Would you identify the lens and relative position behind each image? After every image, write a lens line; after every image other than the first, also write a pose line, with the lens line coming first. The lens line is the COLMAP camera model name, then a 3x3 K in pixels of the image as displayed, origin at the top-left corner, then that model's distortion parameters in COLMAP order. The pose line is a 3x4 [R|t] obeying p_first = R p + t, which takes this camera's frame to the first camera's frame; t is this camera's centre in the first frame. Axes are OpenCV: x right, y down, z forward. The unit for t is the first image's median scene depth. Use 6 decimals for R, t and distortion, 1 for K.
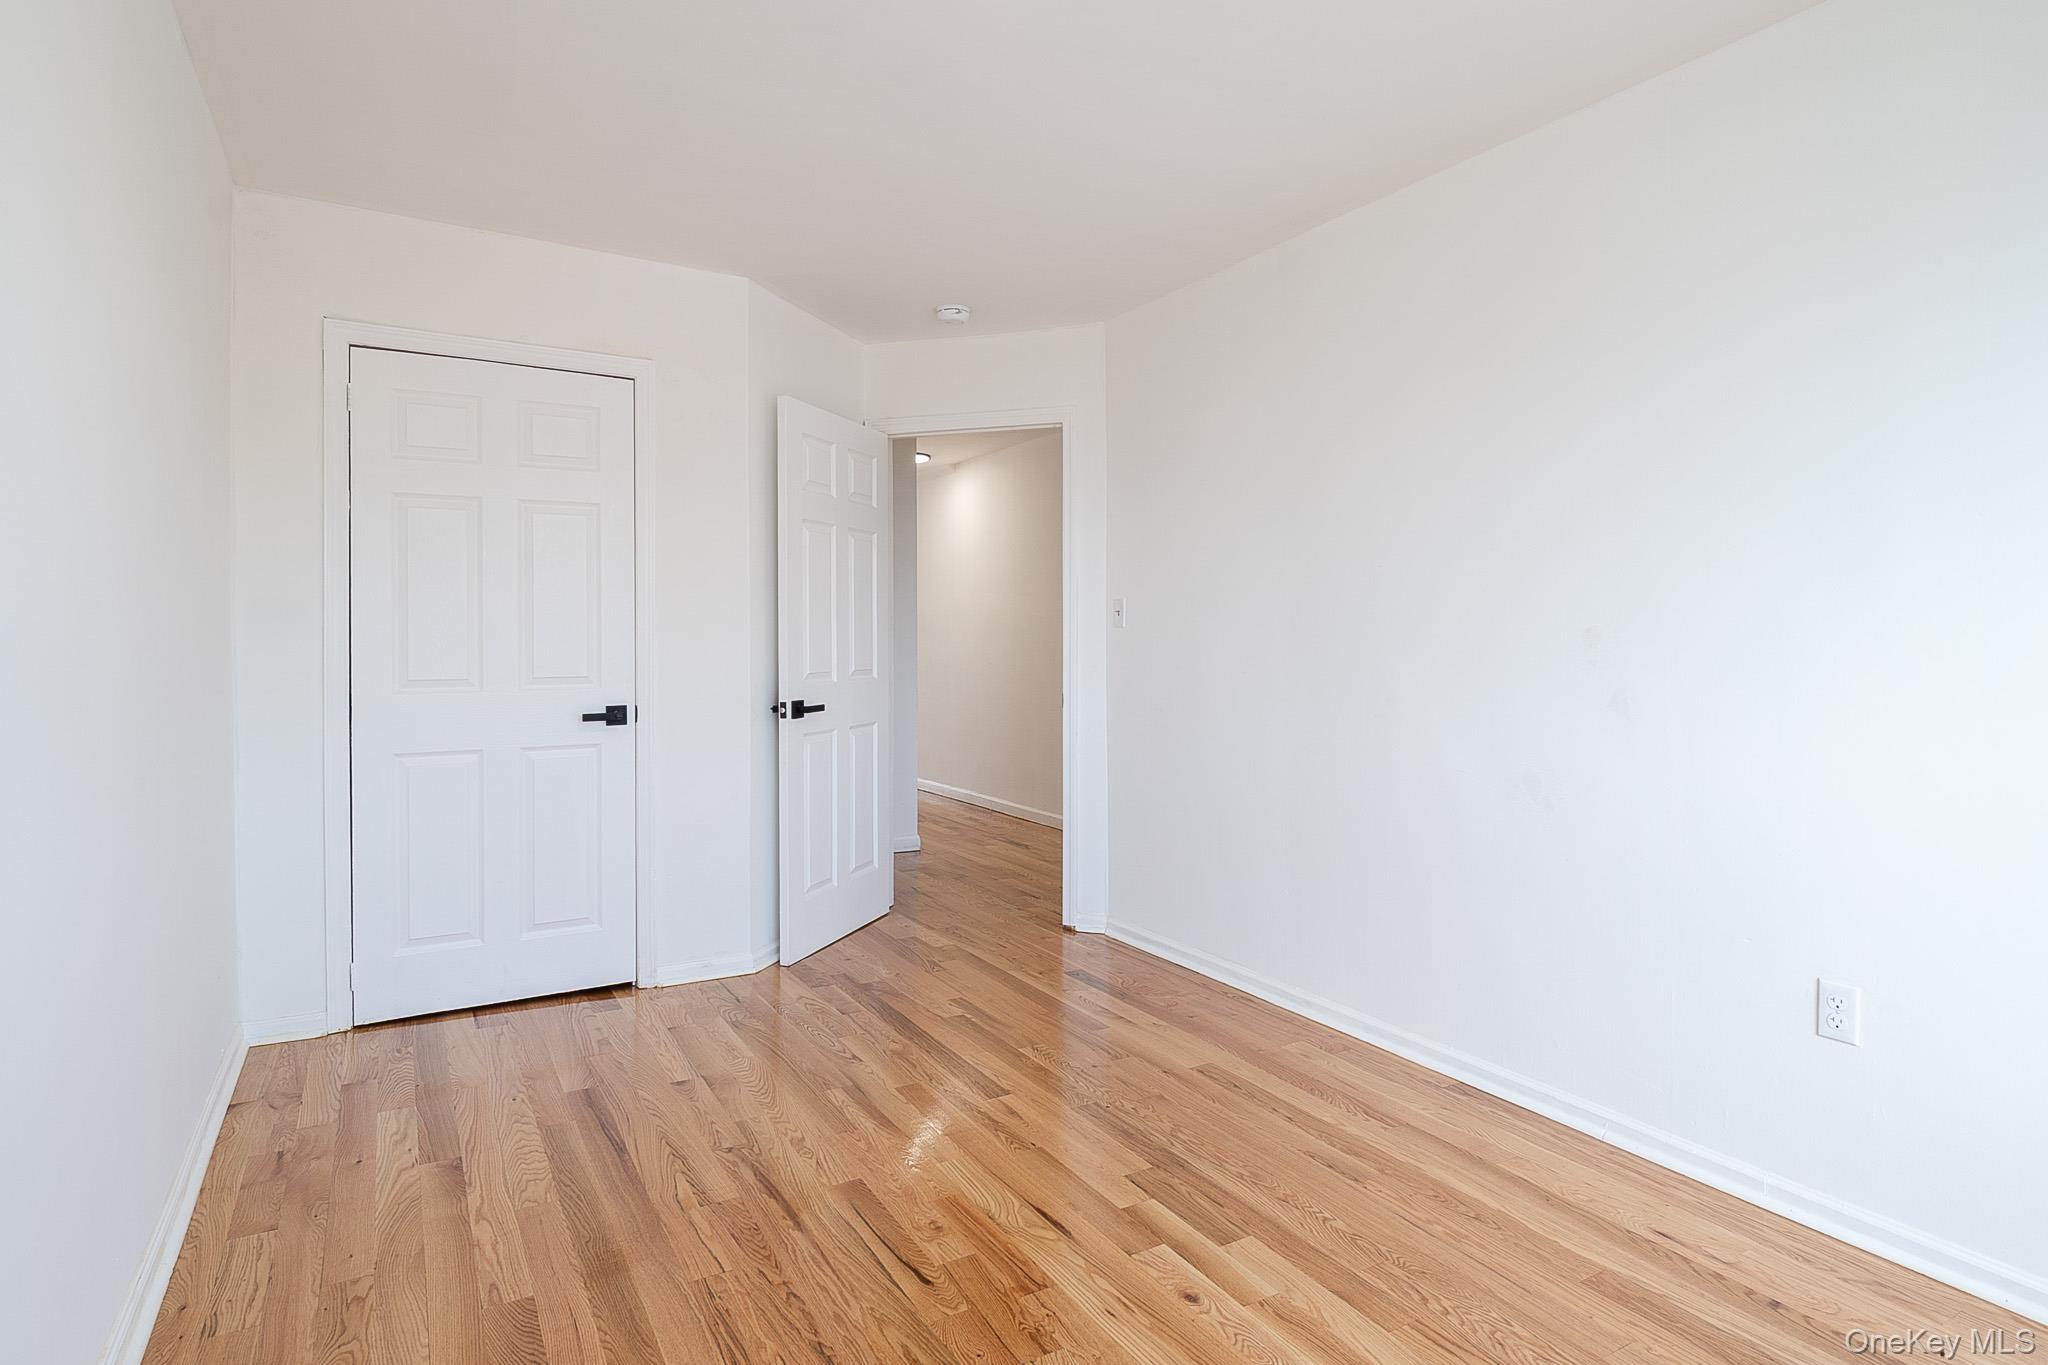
lens RADIAL K [[1075.1, 0, 1002.7], [0, 1075.1, 658.1], [0, 0, 1]] dist [-0.002516, -0.001478]
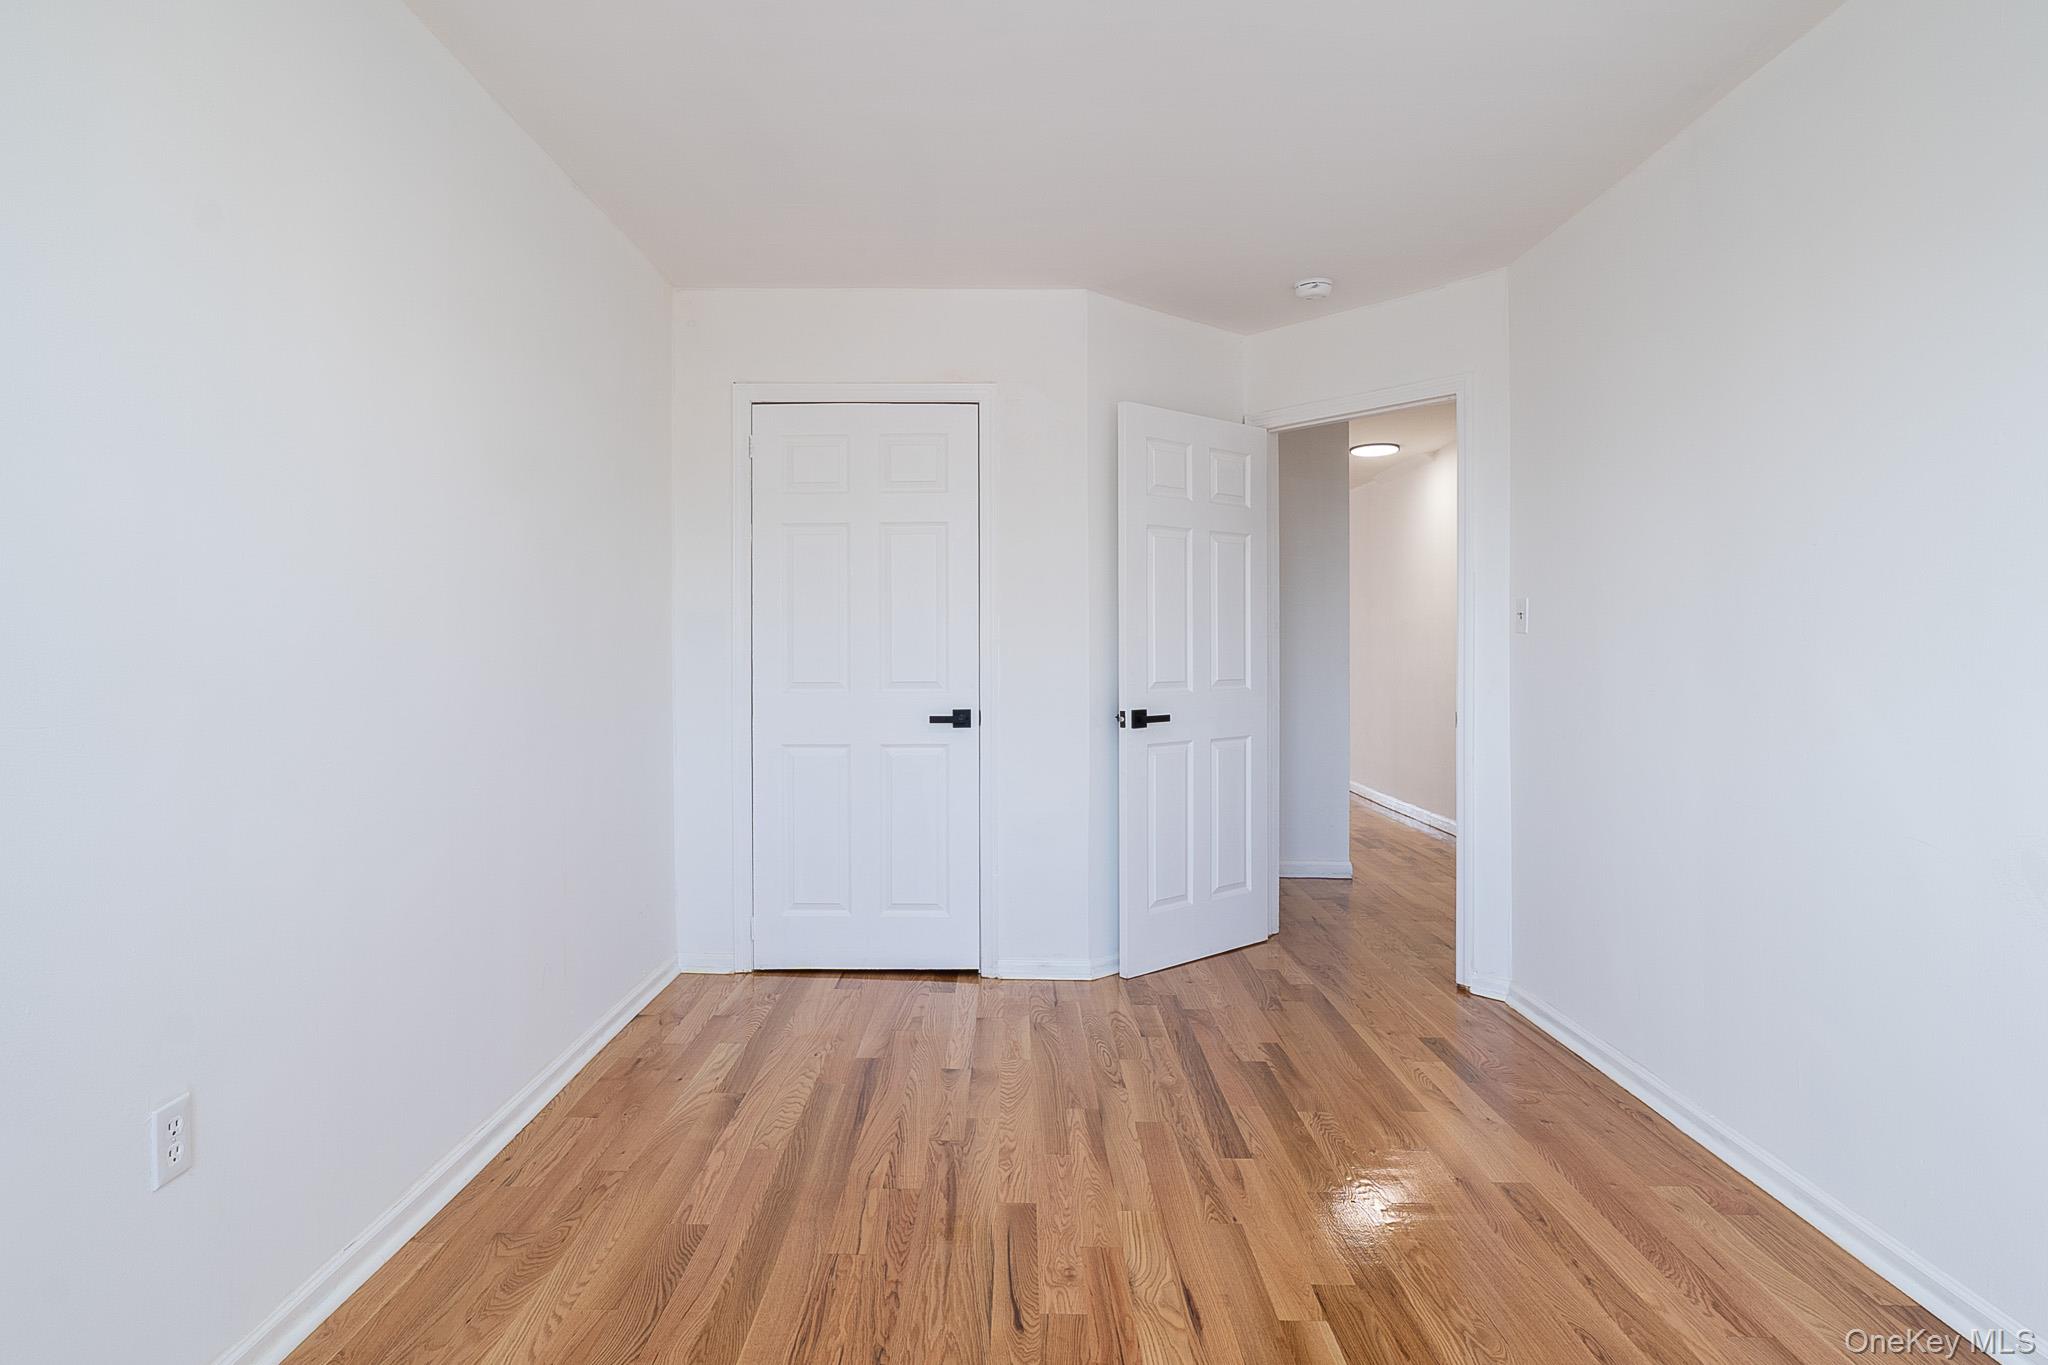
lens RADIAL K [[1075.1, 0, 995.2], [0, 1075.1, 661.2], [0, 0, 1]] dist [-0.002516, -0.001478]
pose [[0.854571, 0.006928, -0.519288, 0.256910], [-0.009639, 0.999950, -0.002522, -0.001598], [0.519245, 0.007161, 0.854595, 0.114197]]
